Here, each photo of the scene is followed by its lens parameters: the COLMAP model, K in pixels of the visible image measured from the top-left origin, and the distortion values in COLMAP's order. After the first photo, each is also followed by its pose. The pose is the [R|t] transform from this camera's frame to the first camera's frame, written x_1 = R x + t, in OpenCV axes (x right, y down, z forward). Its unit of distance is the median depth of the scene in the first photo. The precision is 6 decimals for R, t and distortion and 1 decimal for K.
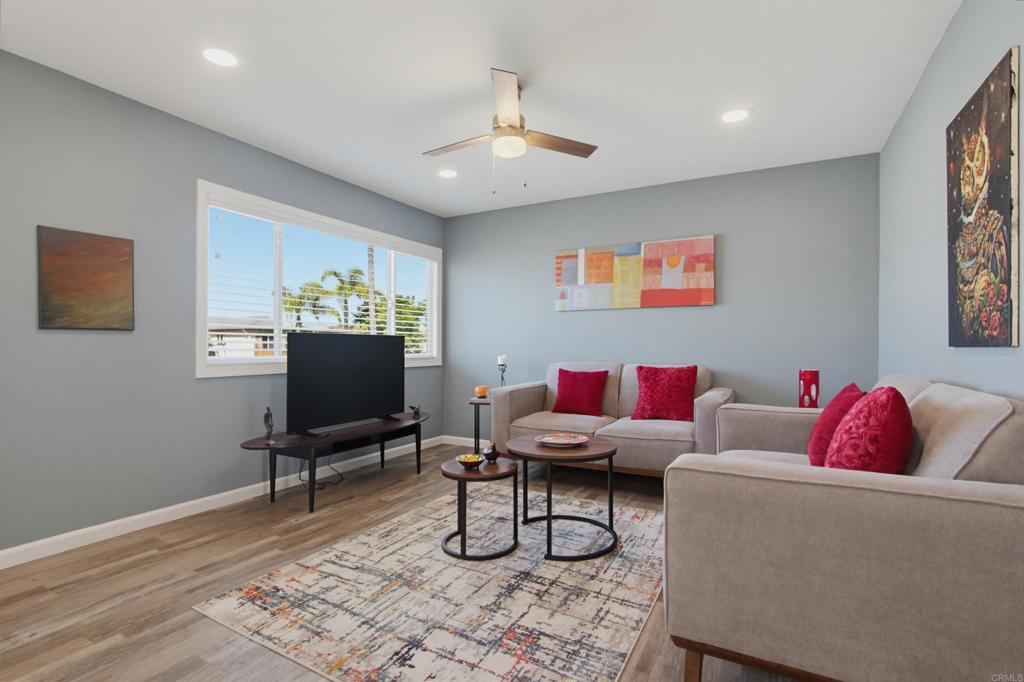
lens RADIAL K [[479.2, 0, 511.7], [0, 479.2, 346.9], [0, 0, 1]] dist [-0.015001, 0.000067]
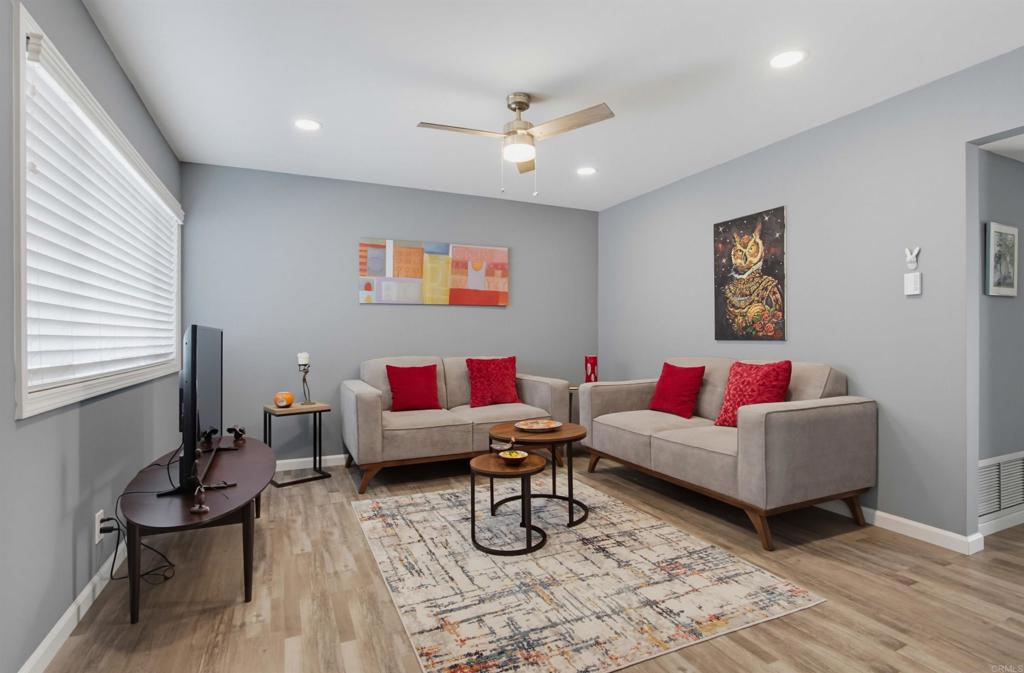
lens RADIAL K [[496.8, 0, 512.0], [0, 496.8, 336.5], [0, 0, 1]] dist [-0.014128, -0.000247]
pose [[0.594833, -0.005215, 0.803833, -0.959172], [0.007323, 0.999973, 0.001069, -0.018363], [-0.803816, 0.005251, 0.594854, 0.391945]]
